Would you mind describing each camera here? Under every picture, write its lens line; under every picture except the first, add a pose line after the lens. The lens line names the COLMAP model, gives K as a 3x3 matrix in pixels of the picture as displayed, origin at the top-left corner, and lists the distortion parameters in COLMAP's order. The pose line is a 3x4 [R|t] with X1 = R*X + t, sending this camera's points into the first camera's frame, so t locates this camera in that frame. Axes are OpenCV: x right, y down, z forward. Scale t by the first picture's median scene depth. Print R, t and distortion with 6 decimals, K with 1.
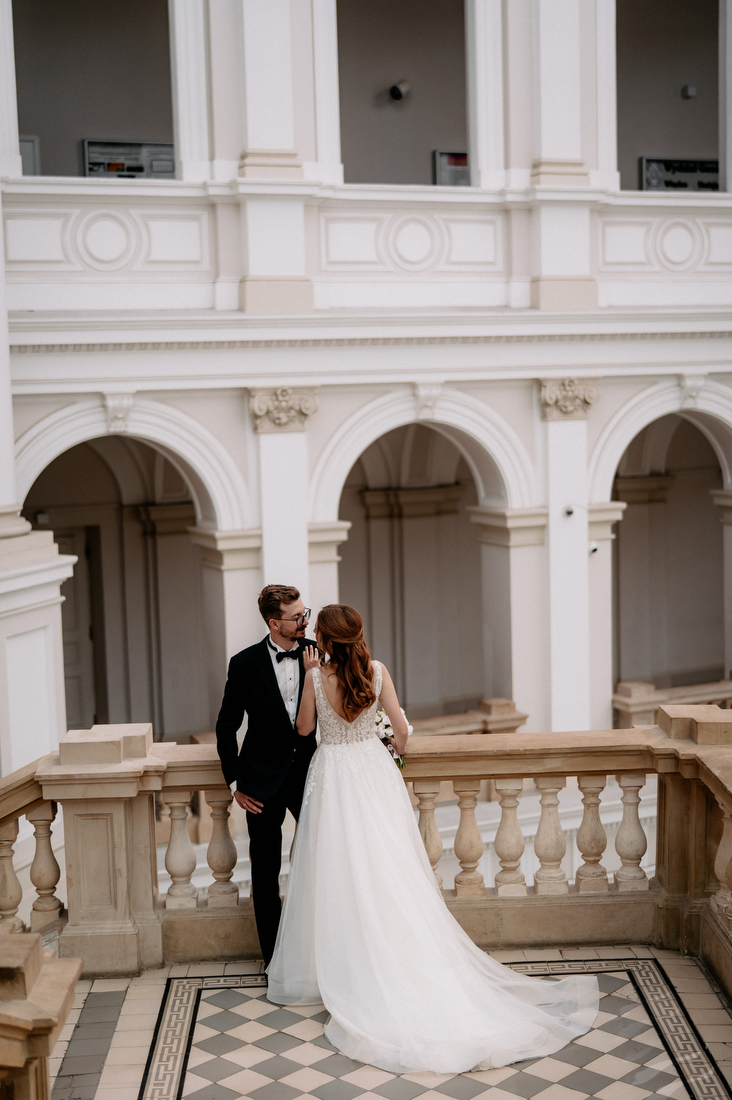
lens RADIAL K [[1715.7, 0, 366.0], [0, 1715.7, 550.0], [0, 0, 1]] dist [0.003487, 0.025706]
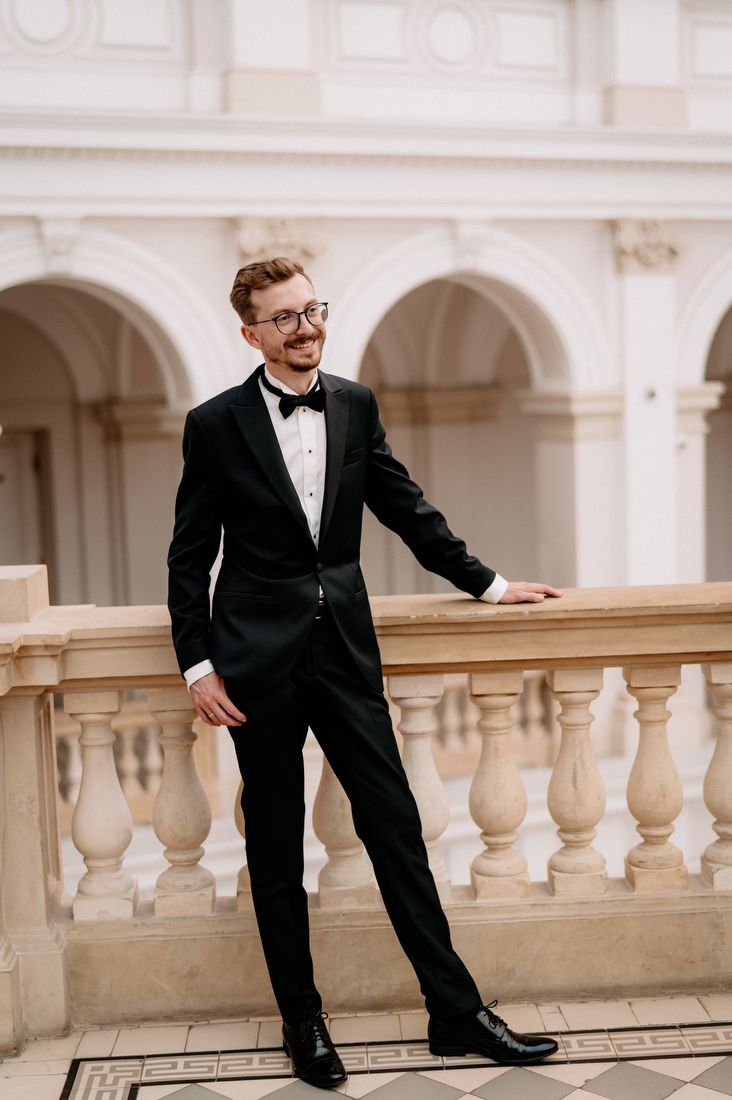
lens RADIAL K [[1753.1, 0, 392.9], [0, 1753.1, 551.0], [0, 0, 1]] dist [0.017011, -0.032802]
pose [[0.999817, -0.006565, 0.017962, -0.029213], [0.006432, 0.999952, 0.007440, 0.094219], [-0.018010, -0.007323, 0.999811, 0.469314]]
